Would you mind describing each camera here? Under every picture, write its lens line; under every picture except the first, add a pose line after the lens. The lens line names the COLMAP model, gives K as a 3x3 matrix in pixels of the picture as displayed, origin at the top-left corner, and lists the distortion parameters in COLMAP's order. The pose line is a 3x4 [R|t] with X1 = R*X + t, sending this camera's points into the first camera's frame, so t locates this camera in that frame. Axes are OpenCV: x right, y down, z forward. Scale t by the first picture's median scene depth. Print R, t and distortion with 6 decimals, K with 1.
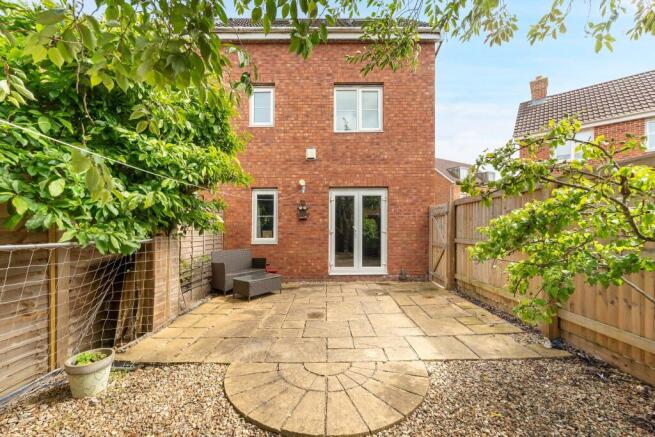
lens RADIAL K [[264.5, 0, 328.4], [0, 264.5, 224.6], [0, 0, 1]] dist [-0.002082, -0.000058]
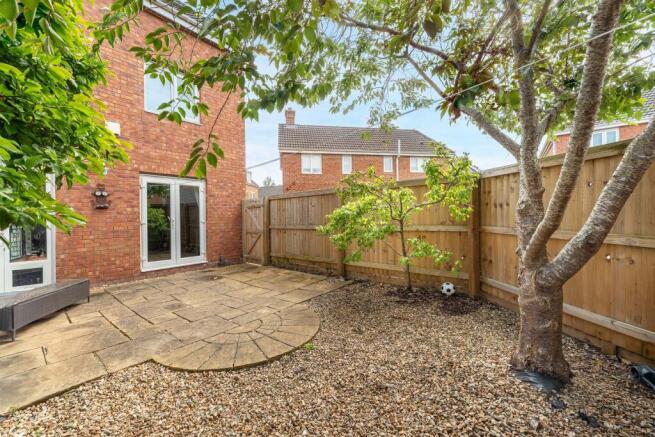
lens RADIAL K [[261.6, 0, 327.0], [0, 261.6, 216.2], [0, 0, 1]] dist [-0.000055, 0.000003]
pose [[0.637434, -0.001411, 0.770504, -0.270755], [0.004414, 0.999989, -0.001821, 0.009531], [-0.770492, 0.004562, 0.637433, -0.028314]]
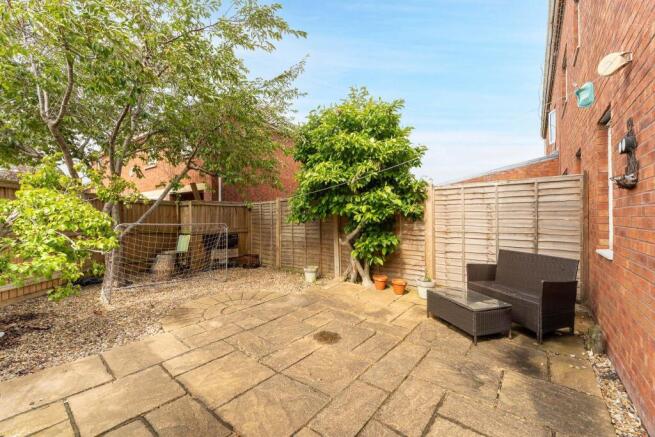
lens RADIAL K [[261.6, 0, 327.0], [0, 261.6, 216.2], [0, 0, 1]] dist [-0.000055, 0.000003]
pose [[-0.627993, 0.007692, -0.778181, 0.325721], [0.020932, 0.999756, -0.007011, 0.007947], [0.777937, -0.020692, -0.628001, 0.916565]]
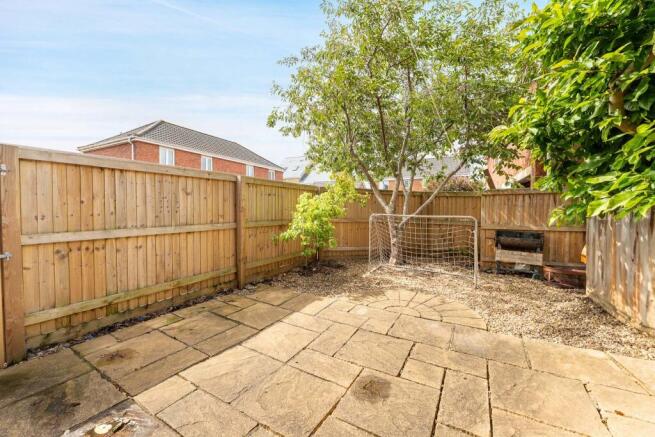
lens RADIAL K [[261.6, 0, 327.0], [0, 261.6, 216.2], [0, 0, 1]] dist [-0.000055, 0.000003]
pose [[-0.858078, -0.004644, 0.513498, -0.139725], [-0.002048, 0.999982, 0.005622, 0.014275], [-0.513515, 0.003772, -0.858072, 0.912837]]
